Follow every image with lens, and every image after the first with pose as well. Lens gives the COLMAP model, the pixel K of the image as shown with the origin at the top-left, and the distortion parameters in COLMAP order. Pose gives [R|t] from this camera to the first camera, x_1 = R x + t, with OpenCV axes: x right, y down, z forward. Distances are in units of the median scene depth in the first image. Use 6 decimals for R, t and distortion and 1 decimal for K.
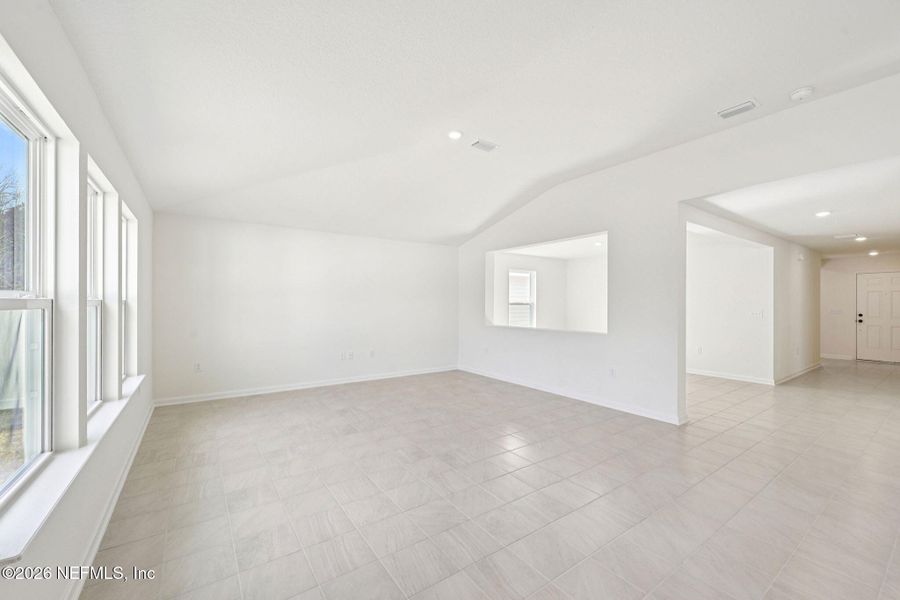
lens RADIAL K [[365.9, 0, 452.0], [0, 365.9, 303.5], [0, 0, 1]] dist [-0.002310, -0.000289]
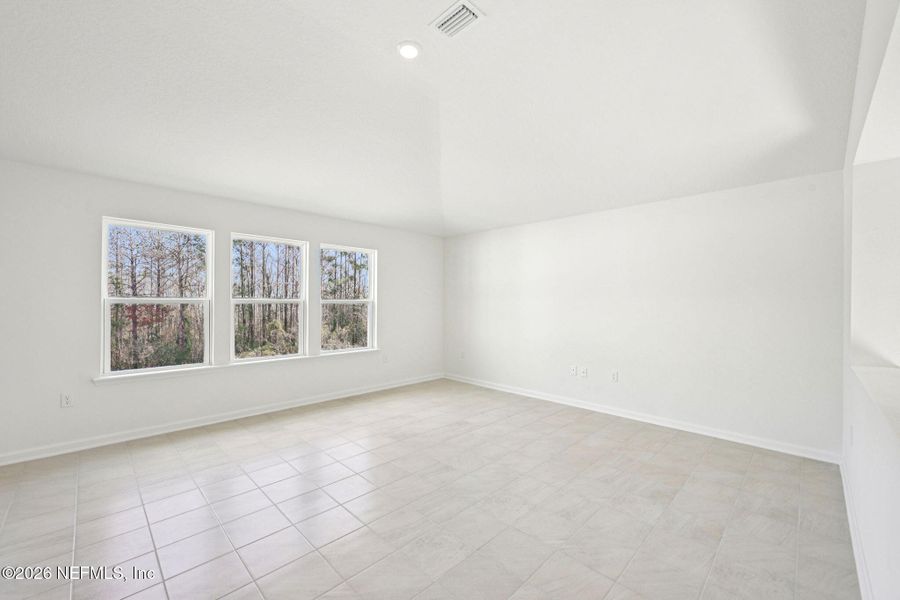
lens RADIAL K [[354.0, 0, 450.7], [0, 354.0, 297.1], [0, 0, 1]] dist [-0.001561, -0.000224]
pose [[0.173415, -0.016607, -0.984709, 0.537092], [-0.005952, 0.999822, -0.017910, -0.002725], [0.984831, 0.008967, 0.173285, 0.776586]]
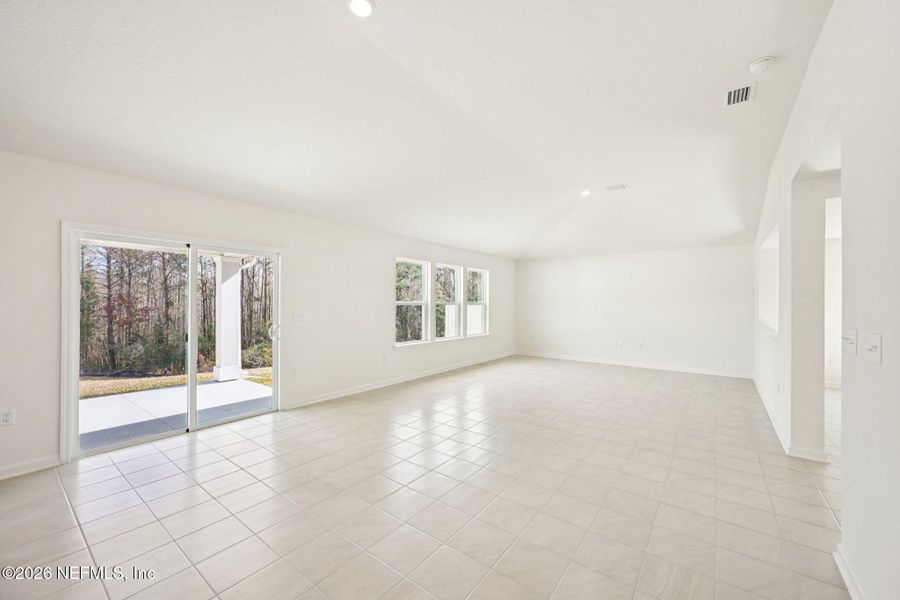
lens RADIAL K [[354.0, 0, 450.7], [0, 354.0, 297.1], [0, 0, 1]] dist [-0.001561, -0.000224]
pose [[0.298836, -0.017075, -0.954152, 0.998210], [-0.003638, 0.999812, -0.019032, -0.003885], [0.954297, 0.009159, 0.298718, 0.034568]]
